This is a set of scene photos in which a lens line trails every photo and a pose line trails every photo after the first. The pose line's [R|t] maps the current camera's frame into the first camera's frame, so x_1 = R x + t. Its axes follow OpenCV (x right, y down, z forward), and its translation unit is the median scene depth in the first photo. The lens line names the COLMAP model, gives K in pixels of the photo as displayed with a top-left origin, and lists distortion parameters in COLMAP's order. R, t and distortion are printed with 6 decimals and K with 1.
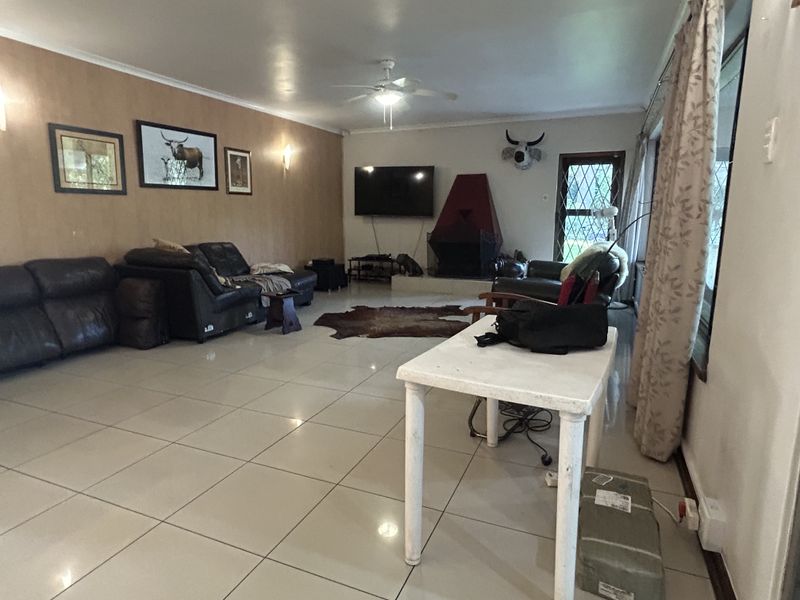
lens RADIAL K [[476.9, 0, 400.0], [0, 476.9, 300.0], [0, 0, 1]] dist [0.002652, -0.000400]
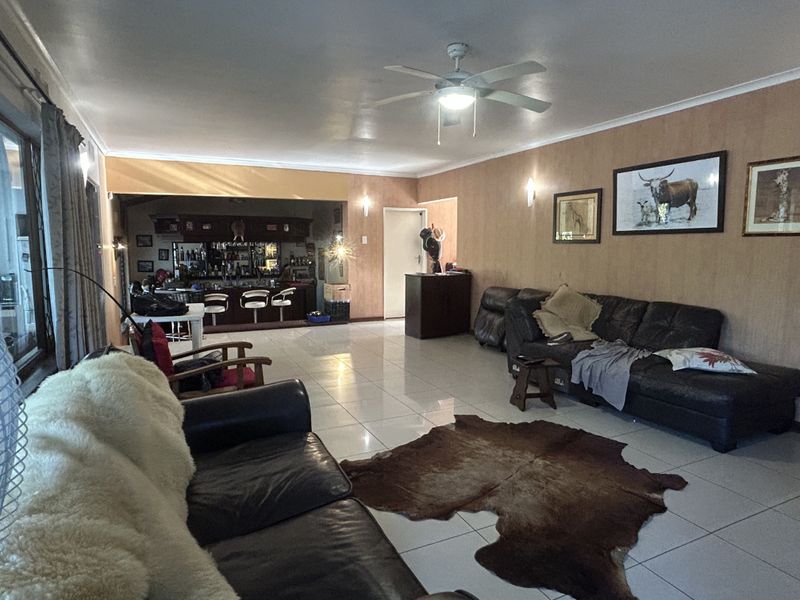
lens RADIAL K [[476.9, 0, 400.0], [0, 476.9, 300.0], [0, 0, 1]] dist [0.002652, -0.000400]
pose [[-0.656538, 0.078230, -0.750226, 0.451603], [-0.149087, 0.961528, 0.230732, -0.237763], [0.739413, 0.263332, -0.619616, 1.167122]]
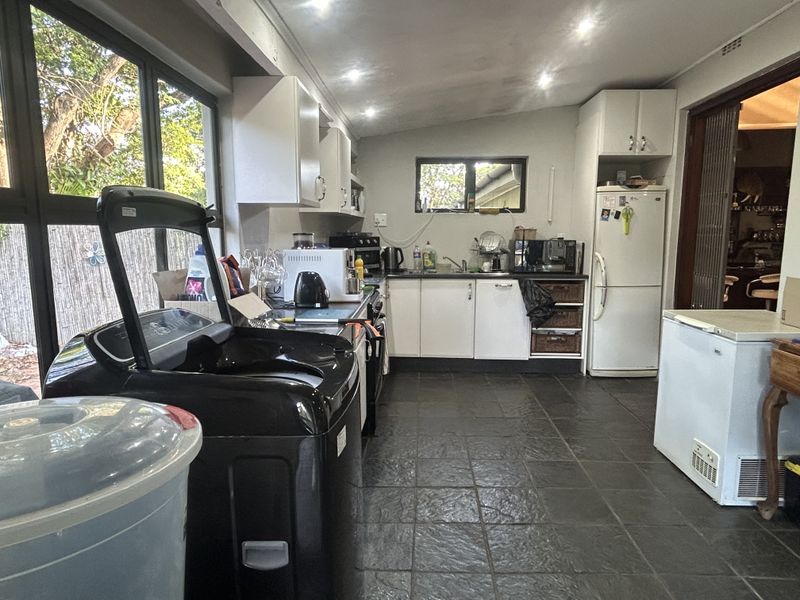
lens RADIAL K [[476.9, 0, 400.0], [0, 476.9, 300.0], [0, 0, 1]] dist [0.002652, -0.000400]
pose [[-0.935955, 0.047143, -0.348949, 0.768406], [-0.068257, 0.947909, 0.311141, -0.055030], [0.345440, 0.315033, -0.883983, 0.508583]]
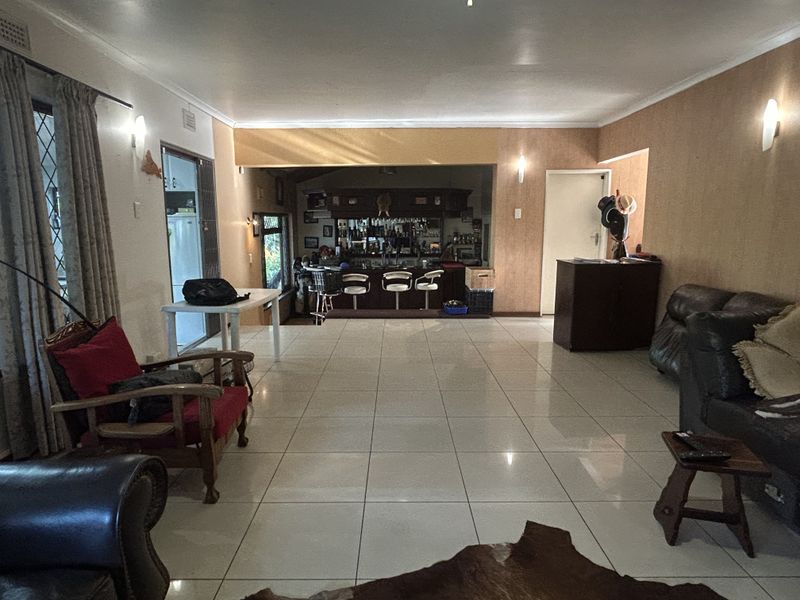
lens RADIAL K [[476.9, 0, 400.0], [0, 476.9, 300.0], [0, 0, 1]] dist [0.002652, -0.000400]
pose [[-0.917468, 0.060609, -0.393165, 0.132439], [-0.078557, 0.941260, 0.328418, -0.219428], [0.389975, 0.332199, -0.858815, 1.074755]]
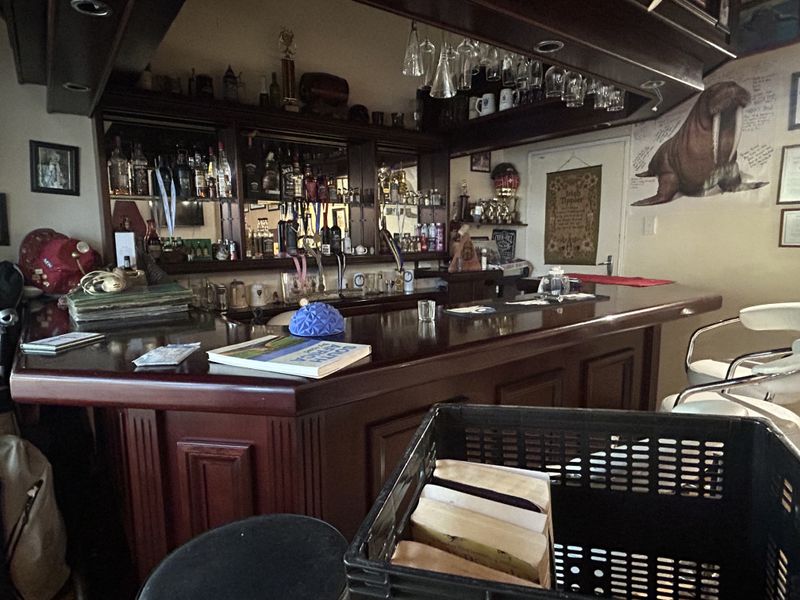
lens RADIAL K [[476.9, 0, 400.0], [0, 476.9, 300.0], [0, 0, 1]] dist [0.002652, -0.000400]
pose [[-0.498879, 0.119296, -0.858422, -0.128676], [-0.158952, 0.961085, 0.225940, 0.128202], [0.851970, 0.249165, -0.460503, -0.231127]]
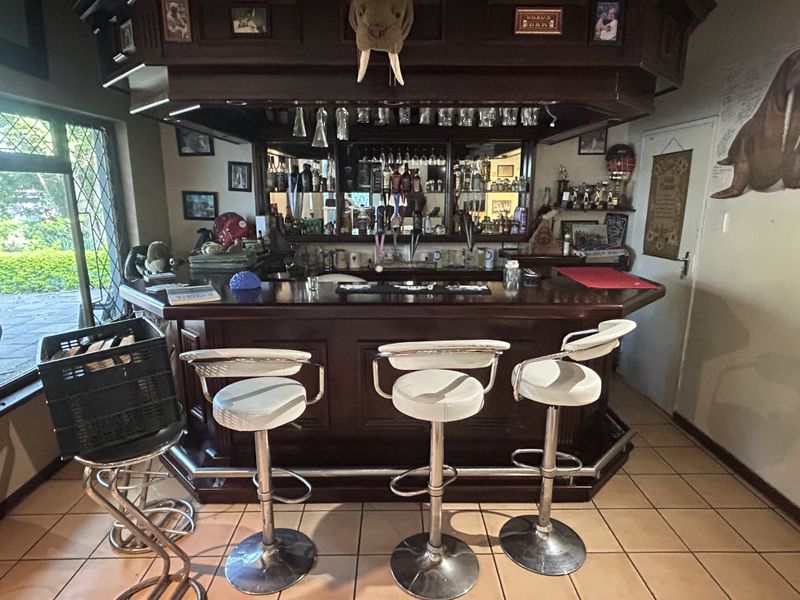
lens RADIAL K [[476.9, 0, 400.0], [0, 476.9, 300.0], [0, 0, 1]] dist [0.002652, -0.000400]
pose [[-0.915549, 0.083453, -0.393454, -0.276688], [-0.082932, 0.918048, 0.387699, 0.029104], [0.393564, 0.387587, -0.833597, 0.066716]]
